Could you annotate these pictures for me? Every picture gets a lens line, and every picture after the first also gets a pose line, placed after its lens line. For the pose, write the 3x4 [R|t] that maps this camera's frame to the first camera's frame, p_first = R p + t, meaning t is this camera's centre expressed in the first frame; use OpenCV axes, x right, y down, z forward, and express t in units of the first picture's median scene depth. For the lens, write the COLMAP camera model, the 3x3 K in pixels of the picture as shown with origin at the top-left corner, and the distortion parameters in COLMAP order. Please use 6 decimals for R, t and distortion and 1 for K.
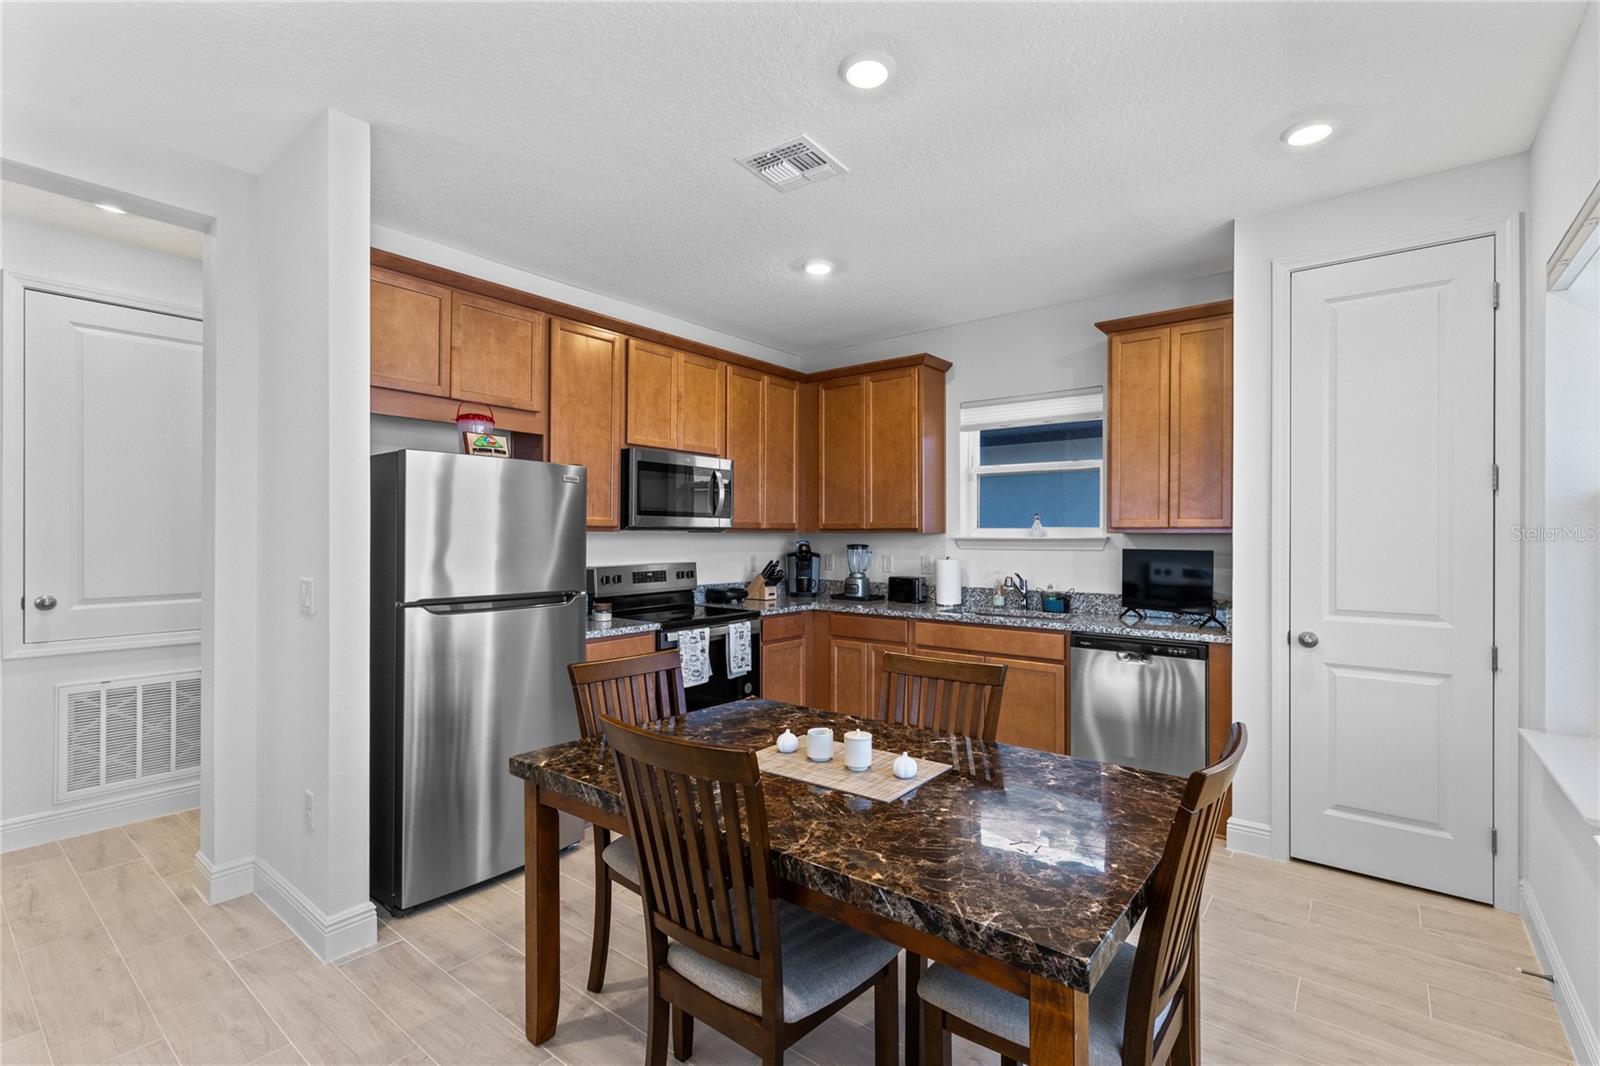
lens RADIAL K [[731.1, 0, 799.5], [0, 731.1, 528.3], [0, 0, 1]] dist [0.002993, 0.000166]
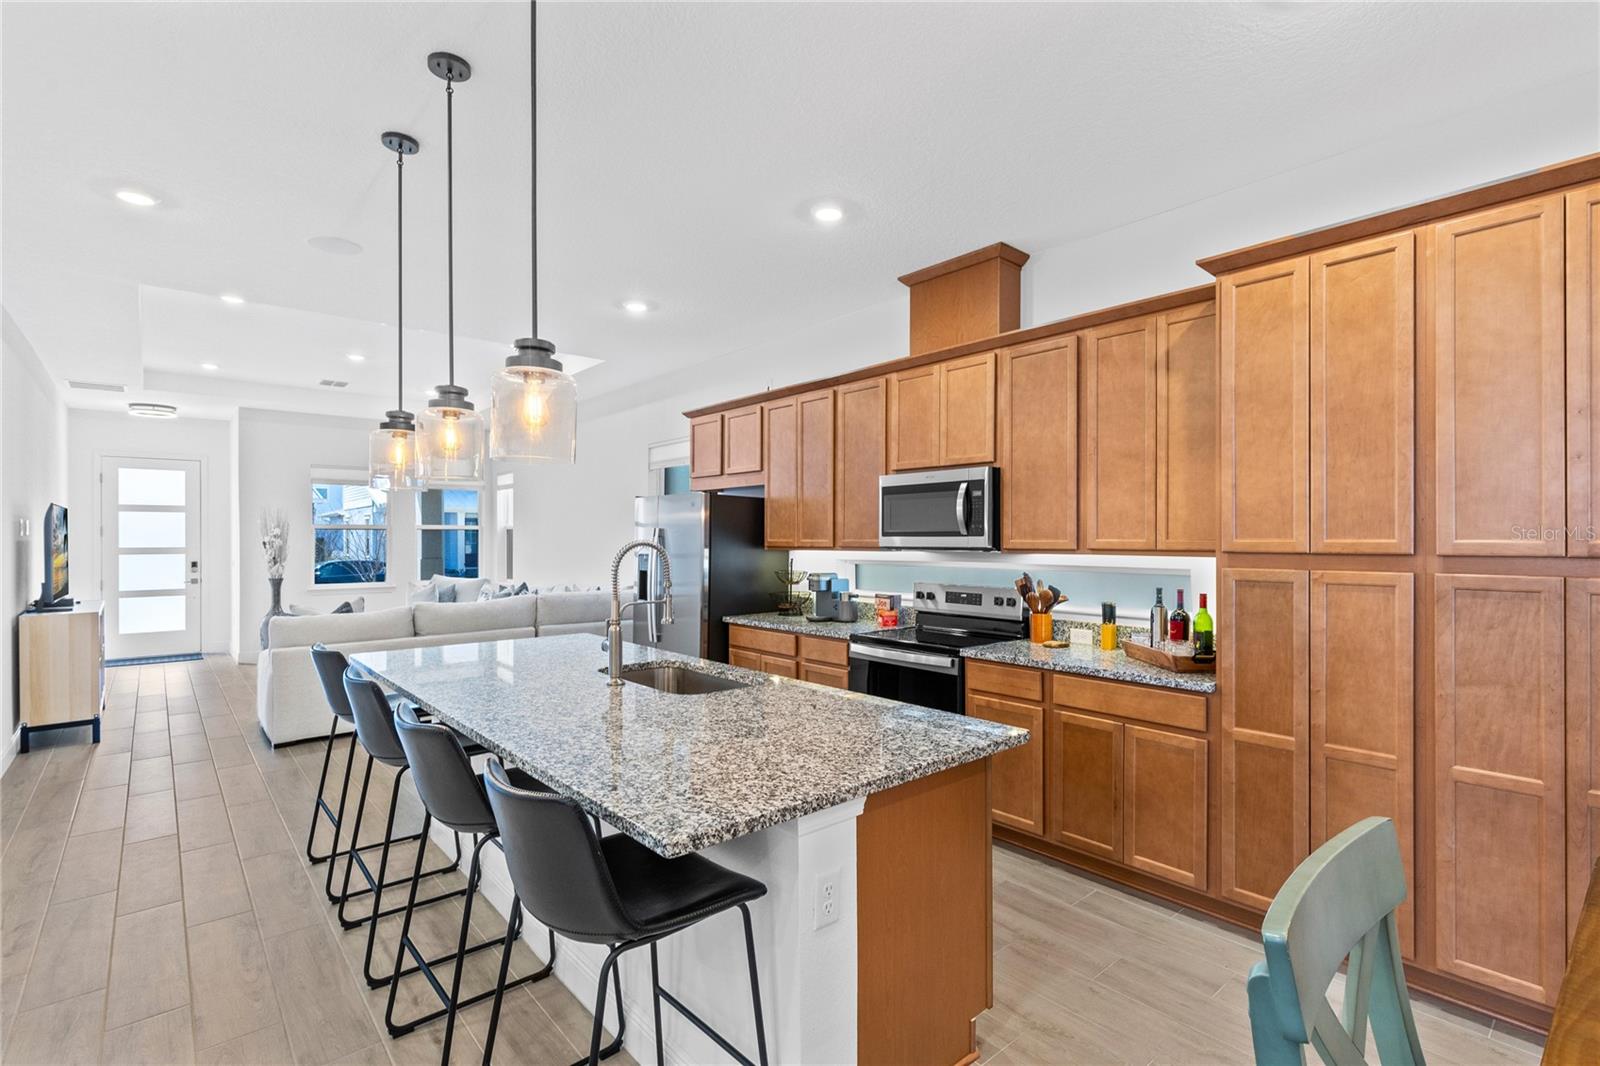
lens RADIAL K [[731.1, 0, 799.3], [0, 731.1, 546.6], [0, 0, 1]] dist [0.002993, 0.000166]
pose [[-0.158607, 0.009564, -0.987295, 0.809061], [-0.001782, 0.999949, 0.009973, -0.011511], [0.987340, 0.003341, -0.158582, 0.969787]]
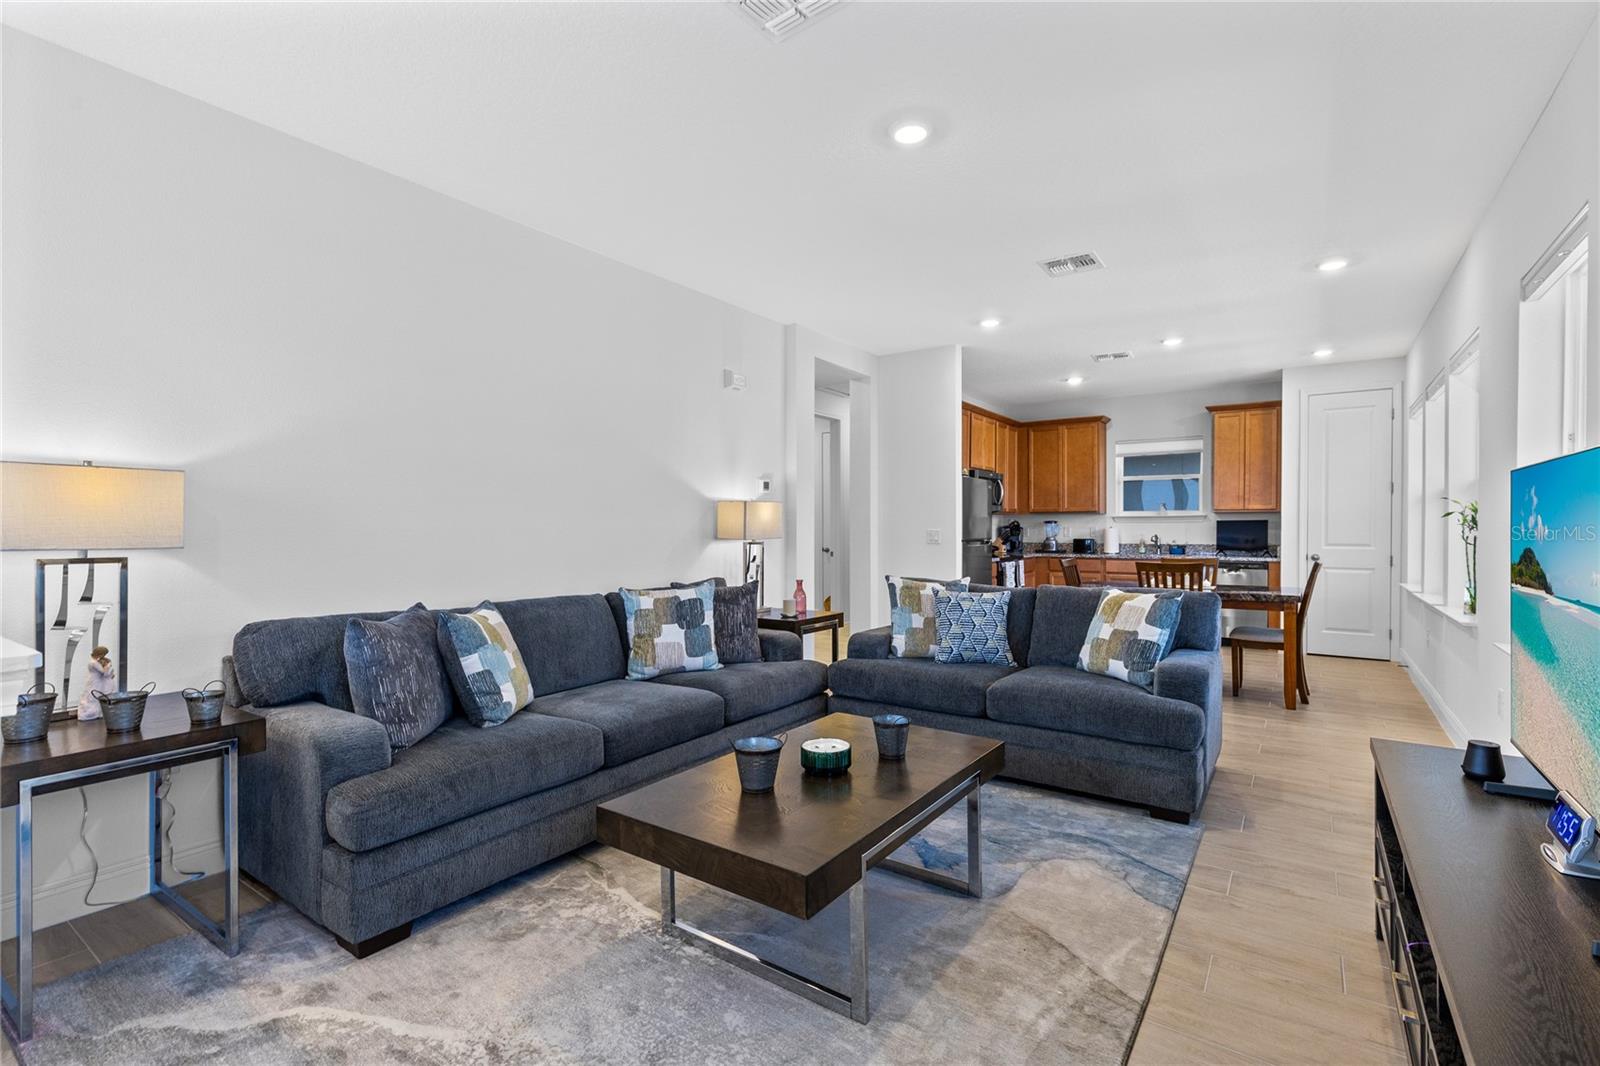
lens RADIAL K [[731.1, 0, 802.3], [0, 731.1, 526.5], [0, 0, 1]] dist [0.002993, 0.000166]
pose [[0.997428, -0.003433, 0.071596, -0.767902], [0.002895, 0.999967, 0.007620, 0.024390], [-0.071619, -0.007394, 0.997405, -0.838981]]
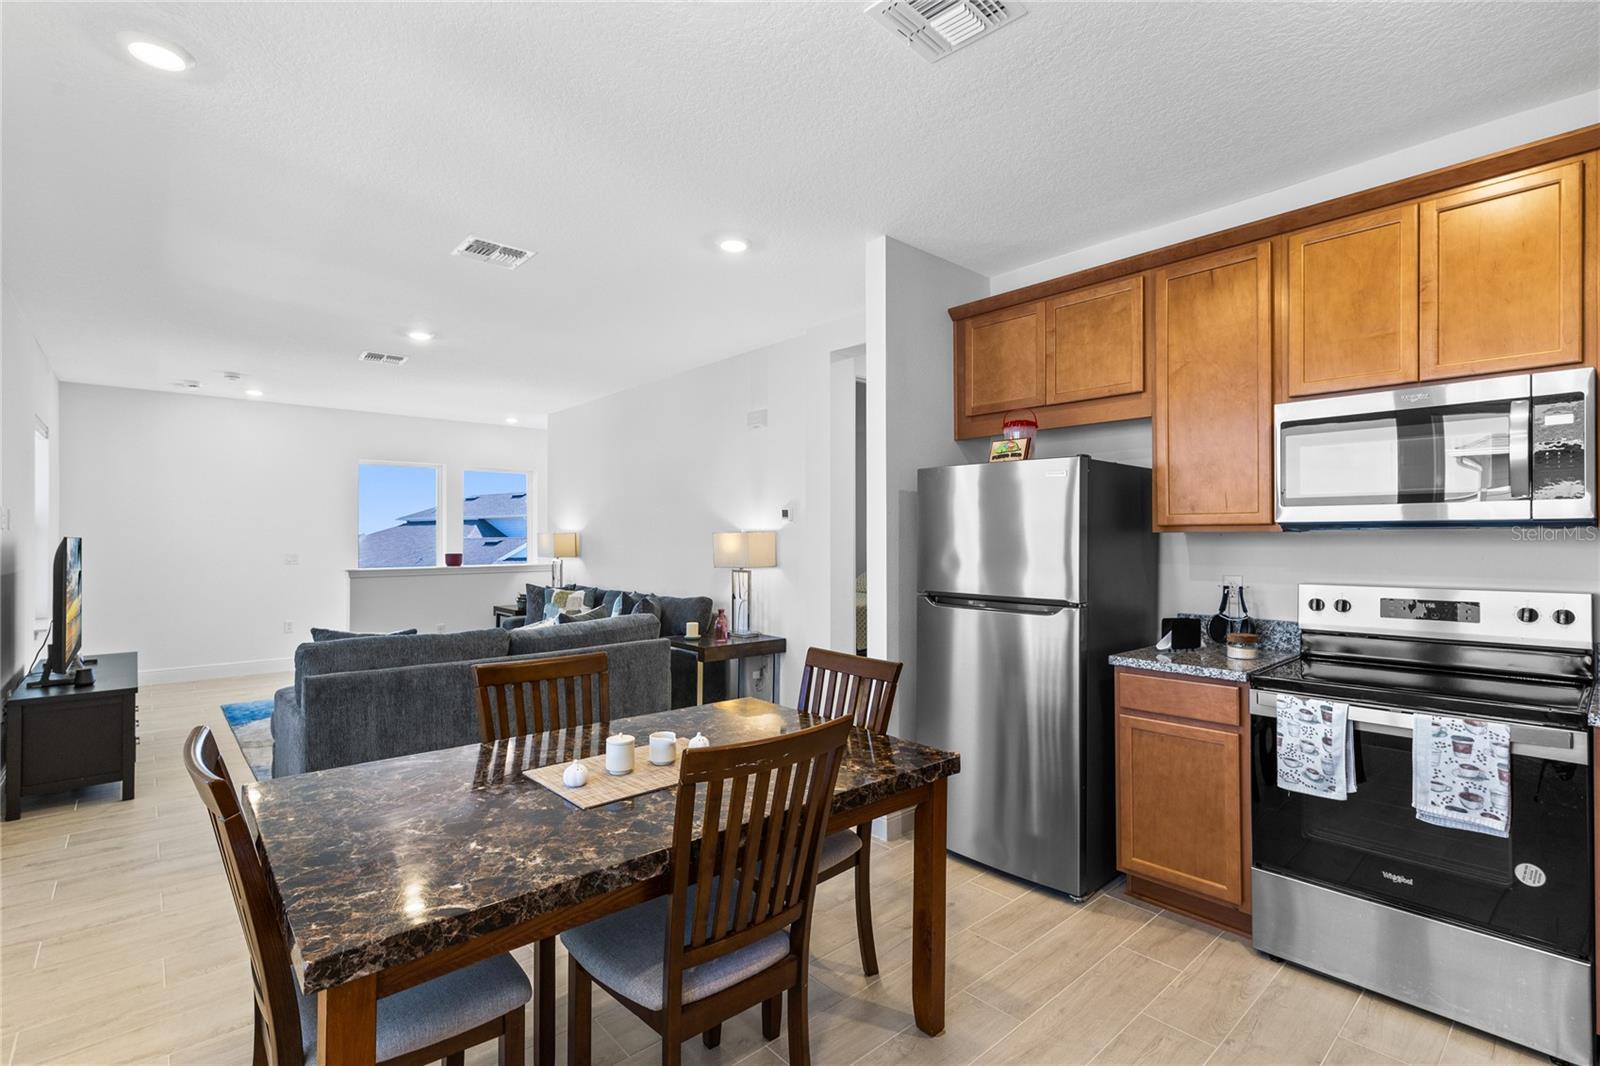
lens RADIAL K [[731.1, 0, 791.9], [0, 731.1, 534.6], [0, 0, 1]] dist [0.002993, 0.000166]
pose [[-0.175222, -0.007414, -0.984501, 0.458785], [0.010022, 0.999906, -0.009314, 0.008016], [0.984478, -0.011499, -0.175131, 0.634239]]
